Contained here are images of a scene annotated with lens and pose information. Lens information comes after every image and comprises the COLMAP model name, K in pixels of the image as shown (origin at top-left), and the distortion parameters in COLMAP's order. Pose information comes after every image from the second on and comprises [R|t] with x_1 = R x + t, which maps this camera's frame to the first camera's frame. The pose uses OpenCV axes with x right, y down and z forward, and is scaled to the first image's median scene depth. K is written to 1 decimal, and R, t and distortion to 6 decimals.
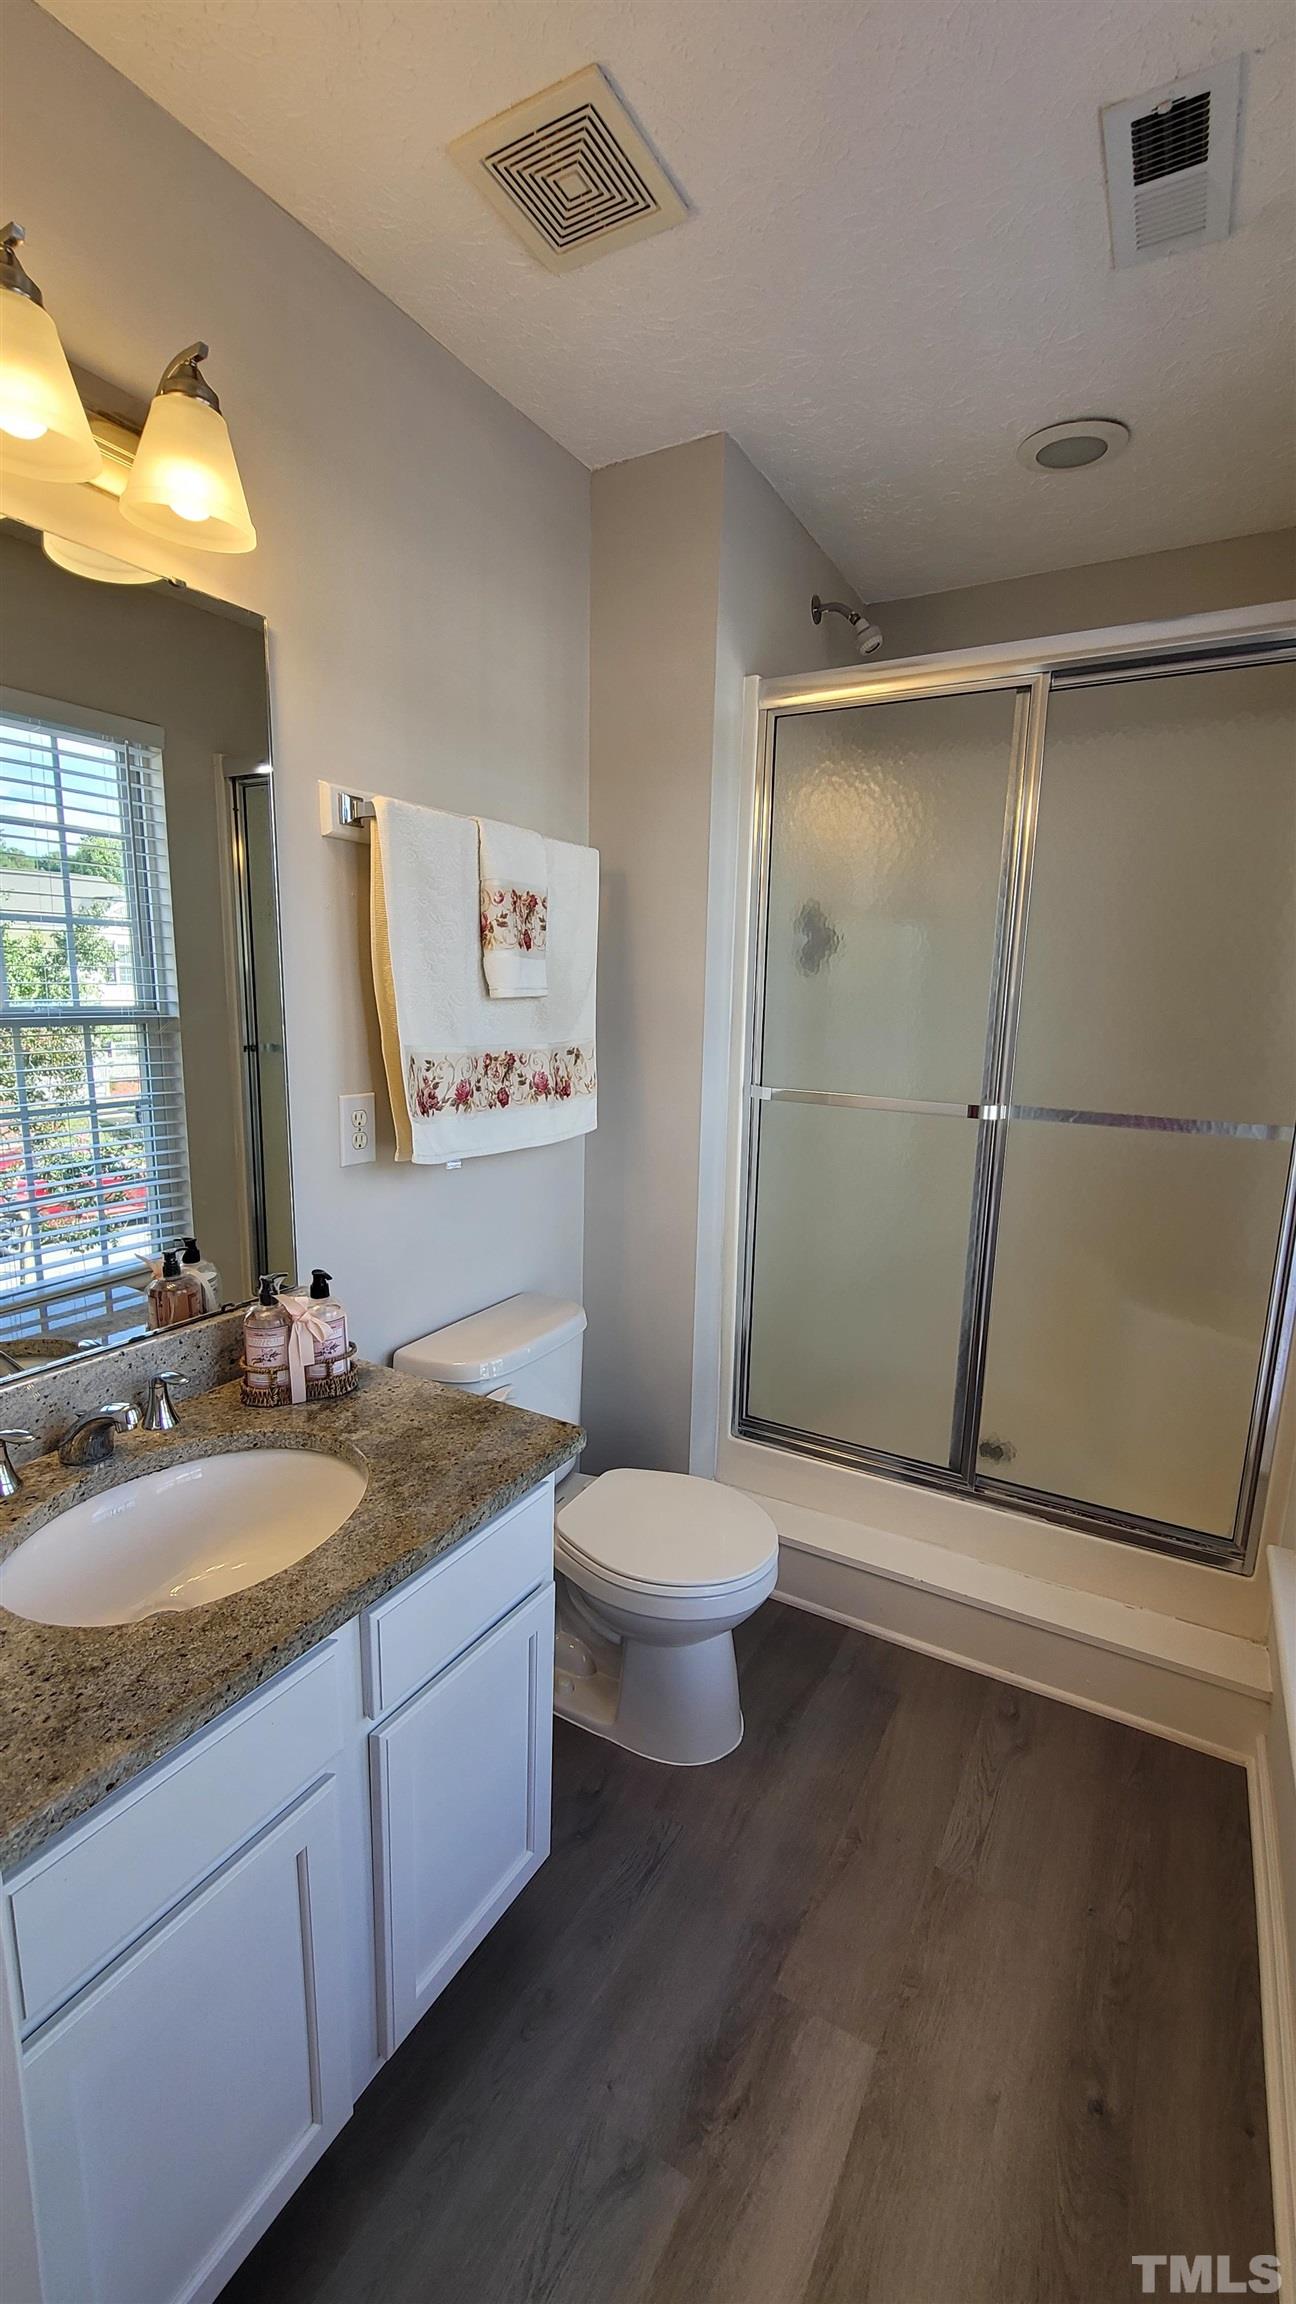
lens RADIAL K [[941.8, 0, 652.3], [0, 941.8, 1165.7], [0, 0, 1]] dist [-0.007266, 0.001940]
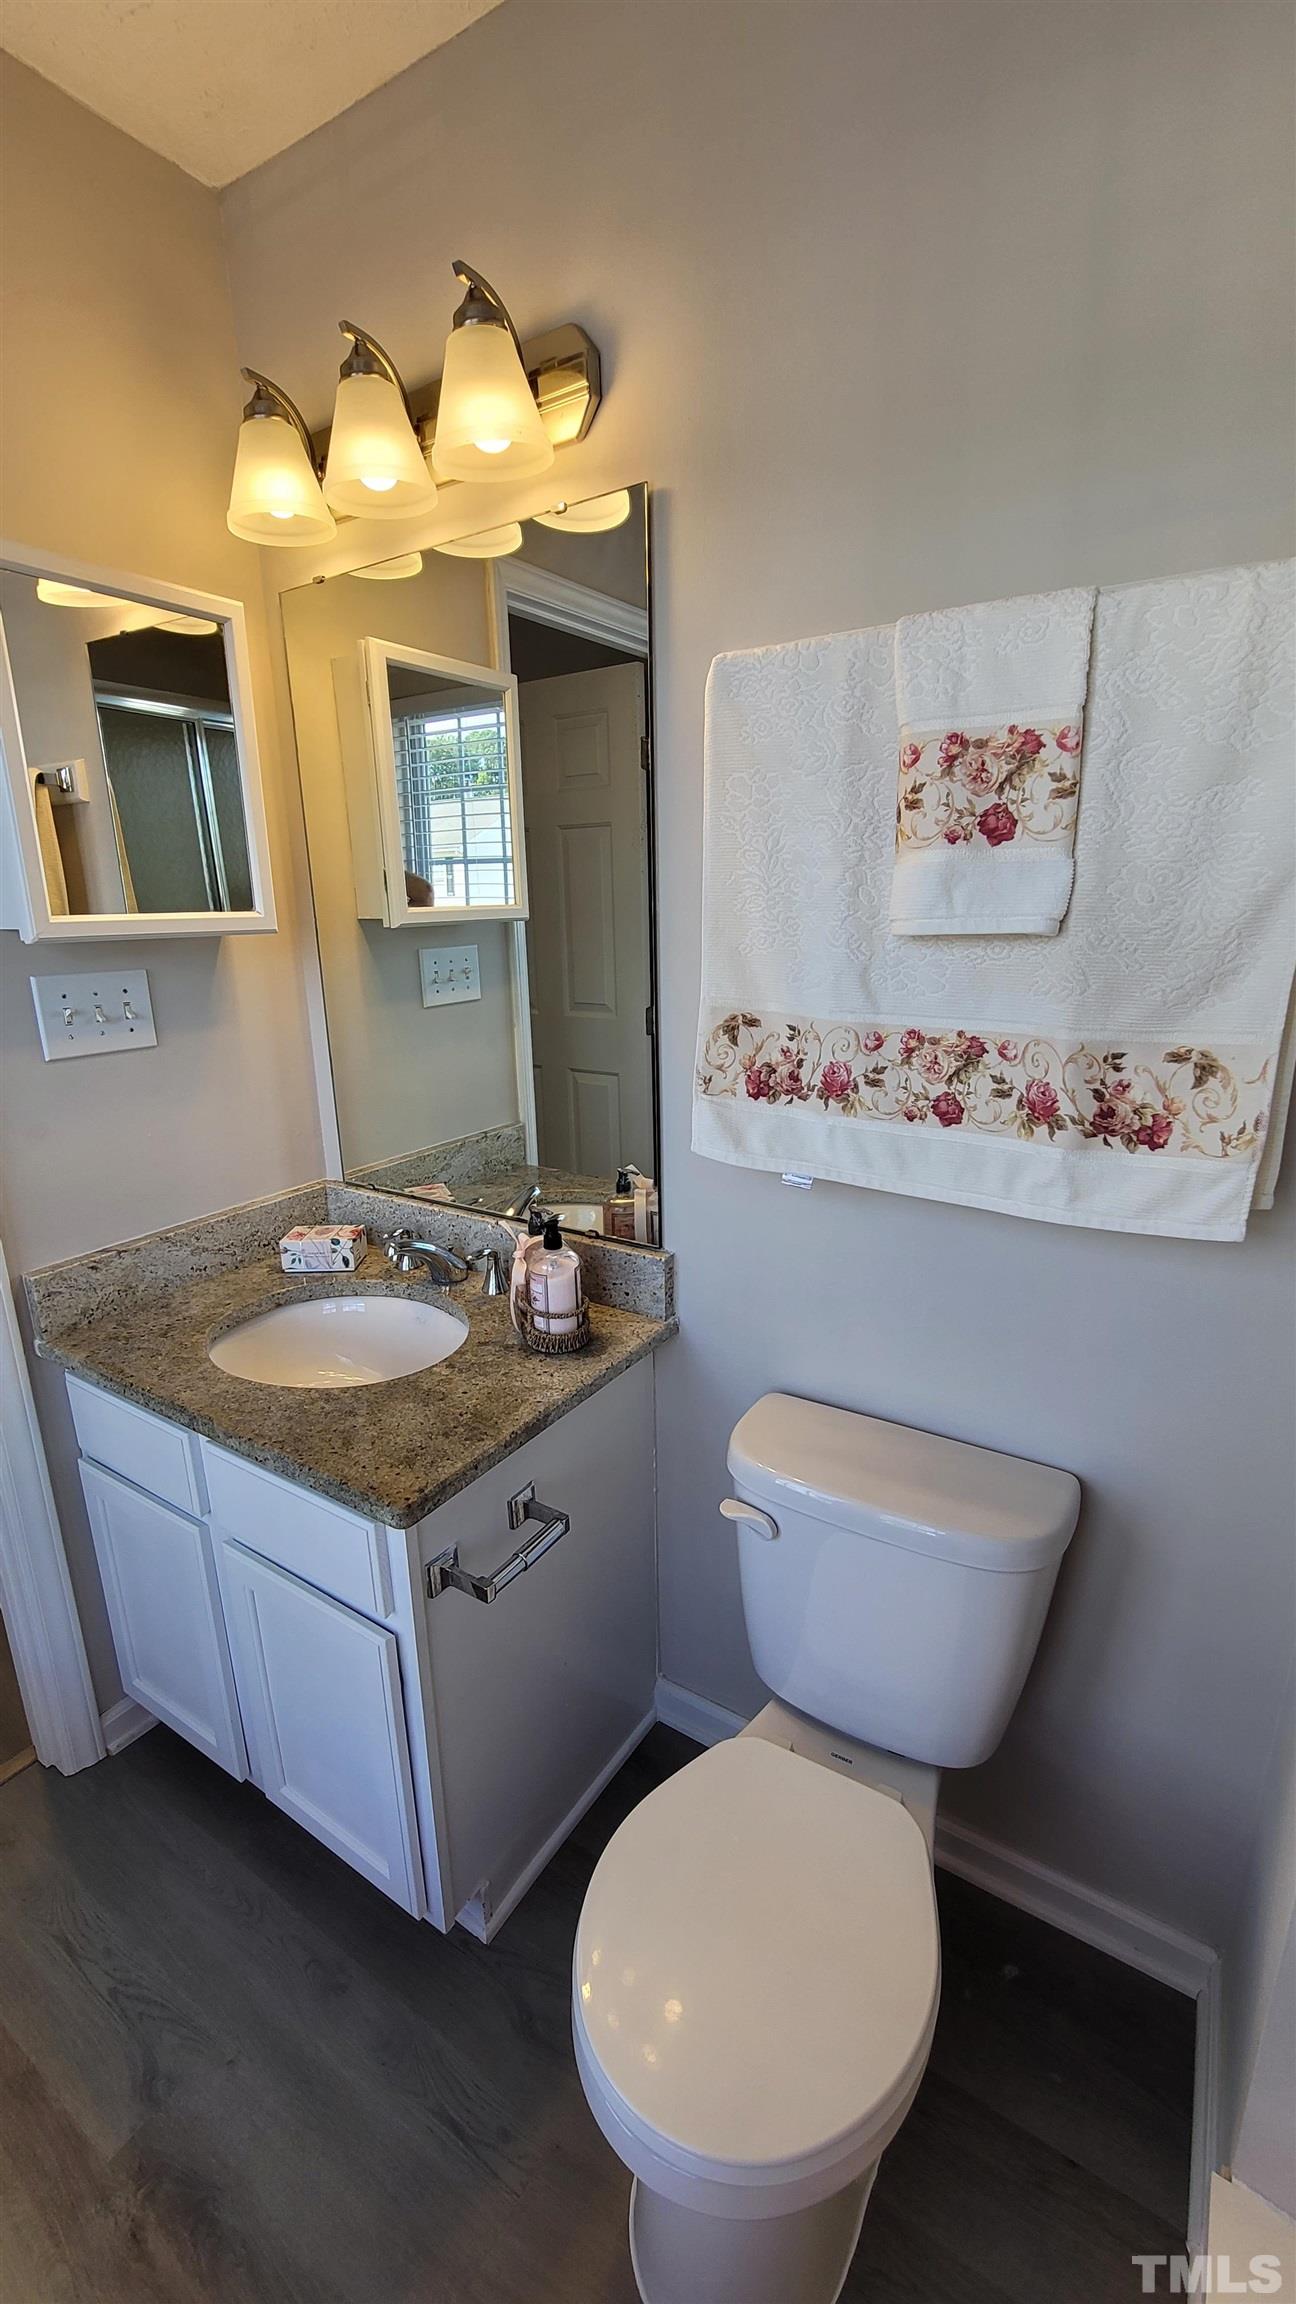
lens RADIAL K [[941.8, 0, 653.9], [0, 941.8, 1156.3], [0, 0, 1]] dist [-0.007266, 0.001940]
pose [[-0.058876, 0.247264, -0.967158, 0.433446], [-0.171136, 0.951995, 0.253806, -0.166405], [0.983487, 0.180458, -0.013733, 0.862759]]
